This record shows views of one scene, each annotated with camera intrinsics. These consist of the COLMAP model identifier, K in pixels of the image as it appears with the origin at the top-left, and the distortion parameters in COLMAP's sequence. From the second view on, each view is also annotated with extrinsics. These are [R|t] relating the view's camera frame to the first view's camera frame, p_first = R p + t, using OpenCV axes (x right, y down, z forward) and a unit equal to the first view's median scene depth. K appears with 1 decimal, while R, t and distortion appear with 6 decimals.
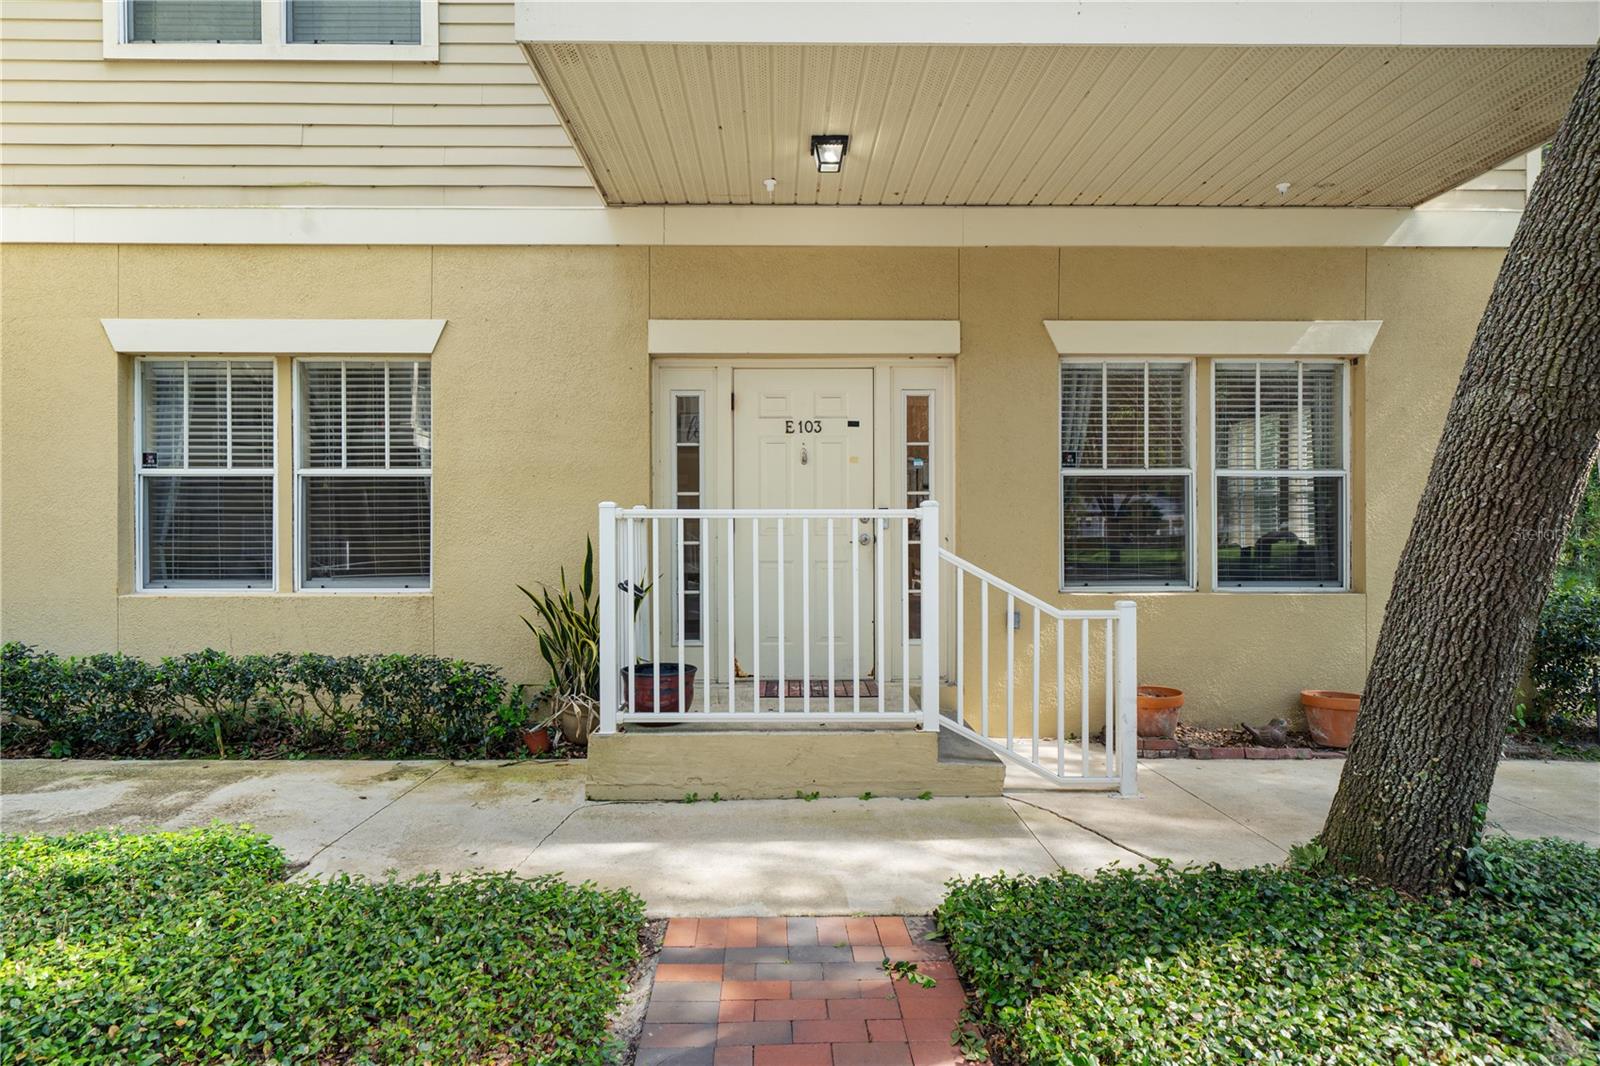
lens RADIAL K [[827.2, 0, 786.2], [0, 827.2, 532.9], [0, 0, 1]] dist [-0.000462, 0.000299]
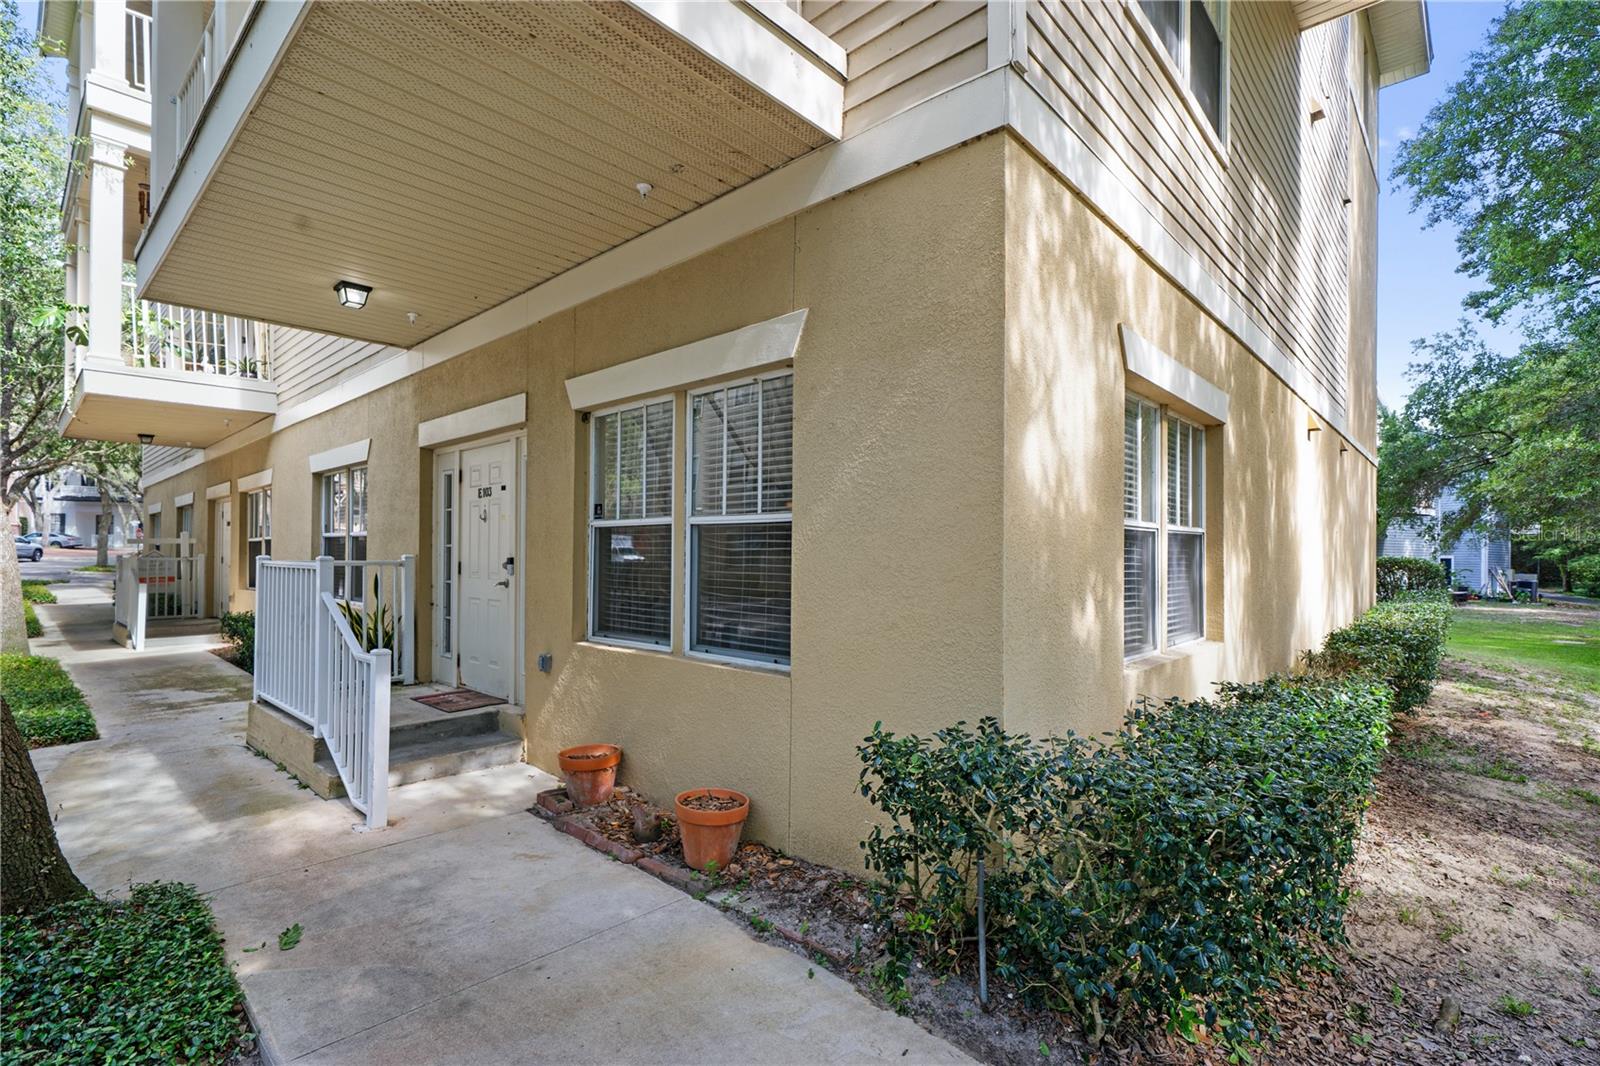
lens RADIAL K [[732.1, 0, 804.2], [0, 732.1, 561.8], [0, 0, 1]] dist [0.001348, 0.000085]
pose [[0.735262, 0.011851, -0.677679, 1.155603], [-0.006118, 0.999922, 0.010848, -0.038193], [0.677755, -0.003830, 0.735278, 0.516020]]
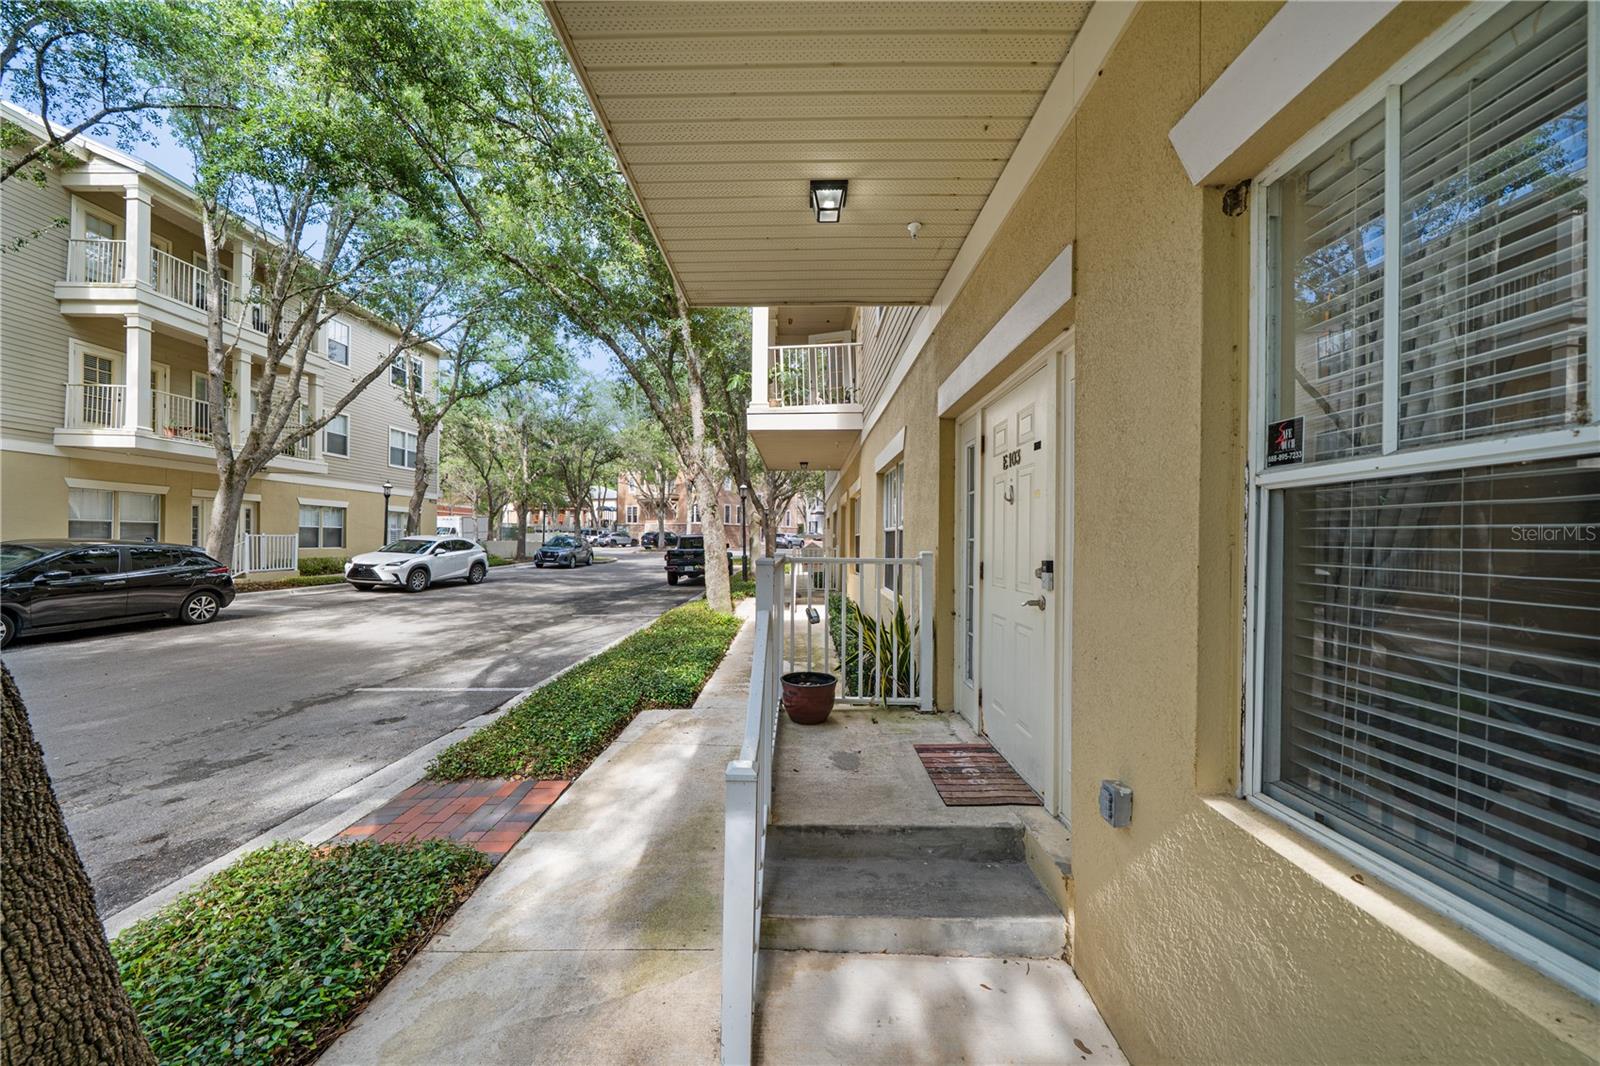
lens RADIAL K [[551.9, 0, 795.5], [0, 551.9, 537.3], [0, 0, 1]] dist [-0.004825, -0.000039]
pose [[-0.019609, -0.005748, -0.999791, 0.593063], [-0.006007, 0.999966, -0.005632, -0.045848], [0.999790, 0.005896, -0.019643, 0.804390]]
